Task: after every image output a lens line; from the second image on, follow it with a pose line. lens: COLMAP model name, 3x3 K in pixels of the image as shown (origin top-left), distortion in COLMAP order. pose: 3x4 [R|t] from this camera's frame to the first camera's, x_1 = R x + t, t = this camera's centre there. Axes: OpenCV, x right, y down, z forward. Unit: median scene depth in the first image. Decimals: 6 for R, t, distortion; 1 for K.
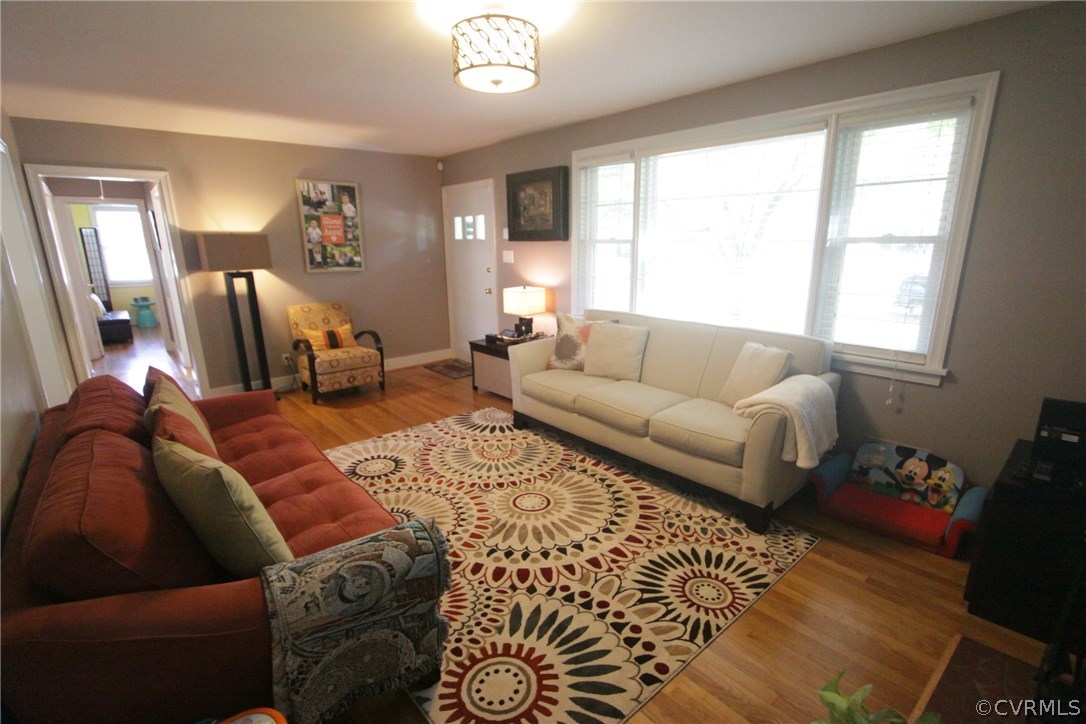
lens RADIAL K [[505.3, 0, 541.3], [0, 505.3, 380.9], [0, 0, 1]] dist [-0.011956, -0.000617]
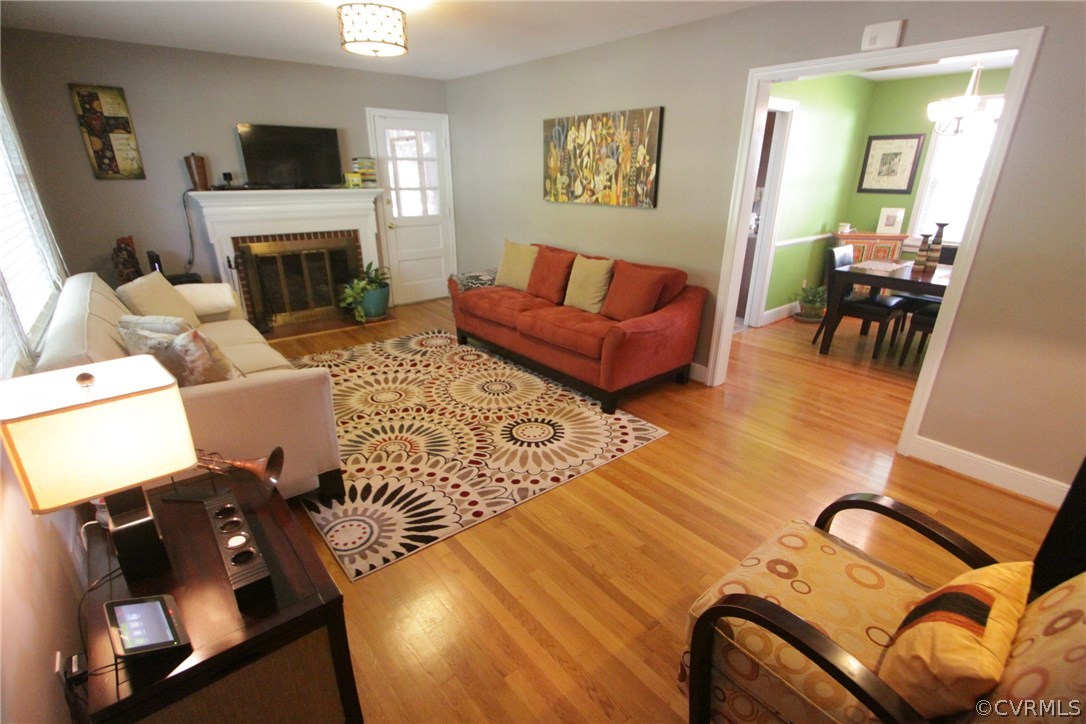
lens RADIAL K [[505.3, 0, 540.1], [0, 505.3, 379.9], [0, 0, 1]] dist [-0.011956, -0.000617]
pose [[-0.999686, -0.010227, 0.022877, -0.366781], [0.005791, 0.793955, 0.607949, -0.467038], [-0.024381, 0.607891, -0.793646, 1.695228]]
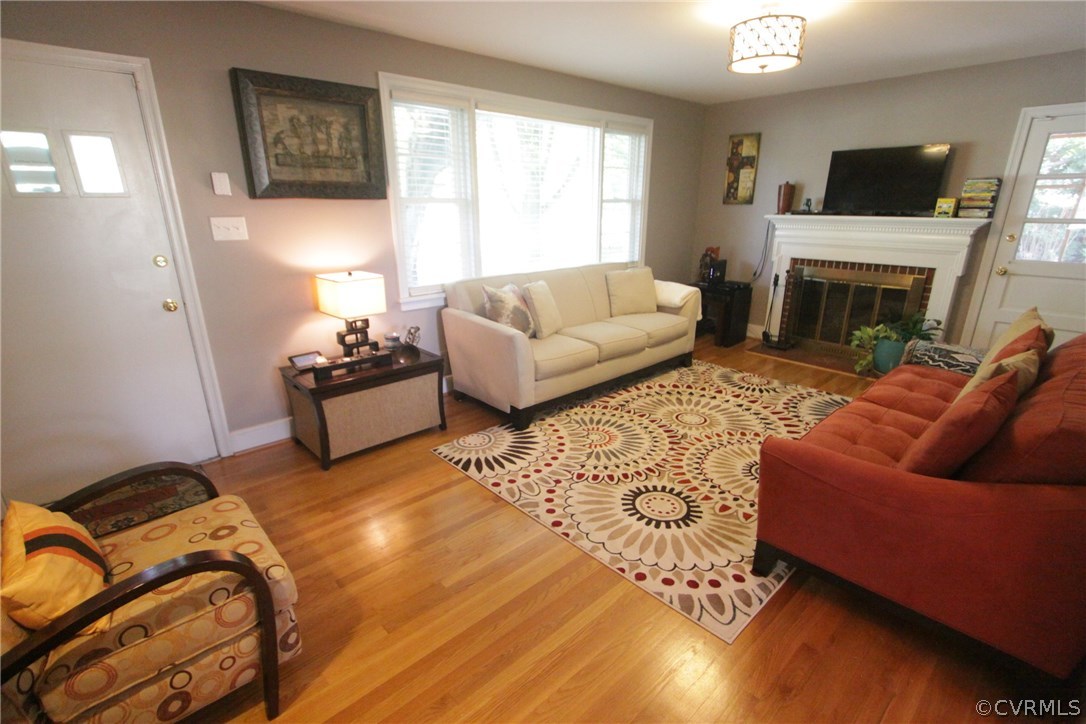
lens RADIAL K [[505.3, 0, 546.8], [0, 505.3, 380.1], [0, 0, 1]] dist [-0.011956, -0.000617]
pose [[-0.039169, -0.323607, 0.945381, -0.980756], [0.268201, 0.907985, 0.321918, -0.286258], [-0.962566, 0.266161, 0.051227, 1.091581]]
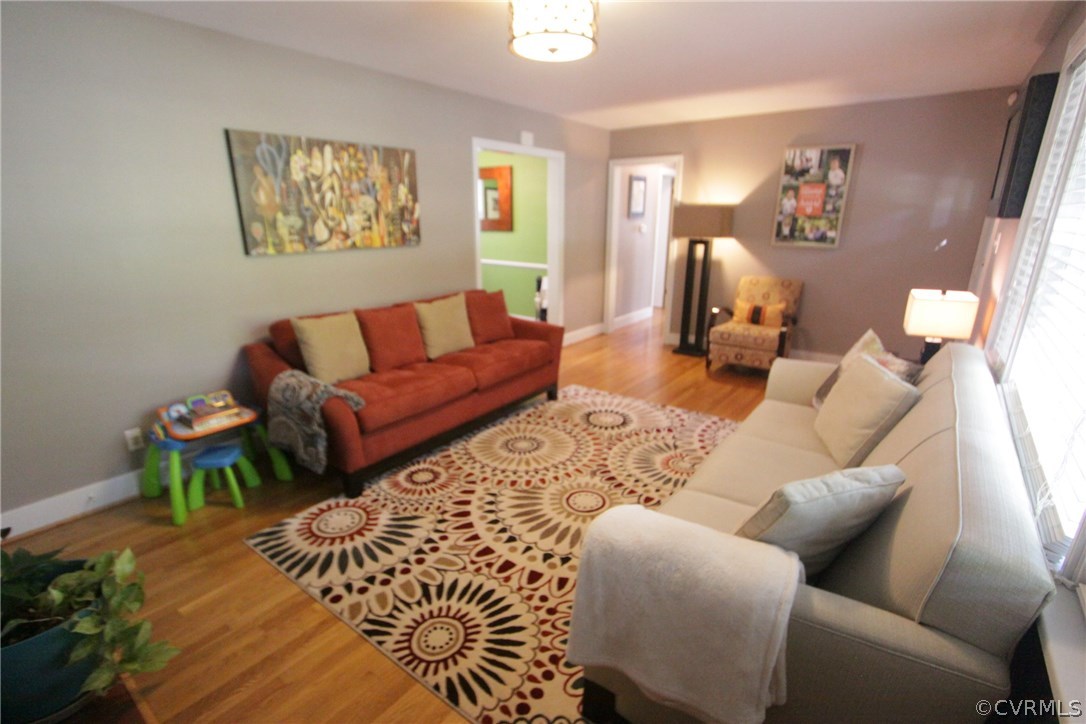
lens RADIAL K [[505.3, 0, 546.9], [0, 505.3, 378.1], [0, 0, 1]] dist [-0.011956, -0.000617]
pose [[0.220385, 0.311865, -0.924213, 0.661415], [-0.260233, 0.931965, 0.252427, -0.165177], [0.940058, 0.184880, 0.286549, 0.546018]]
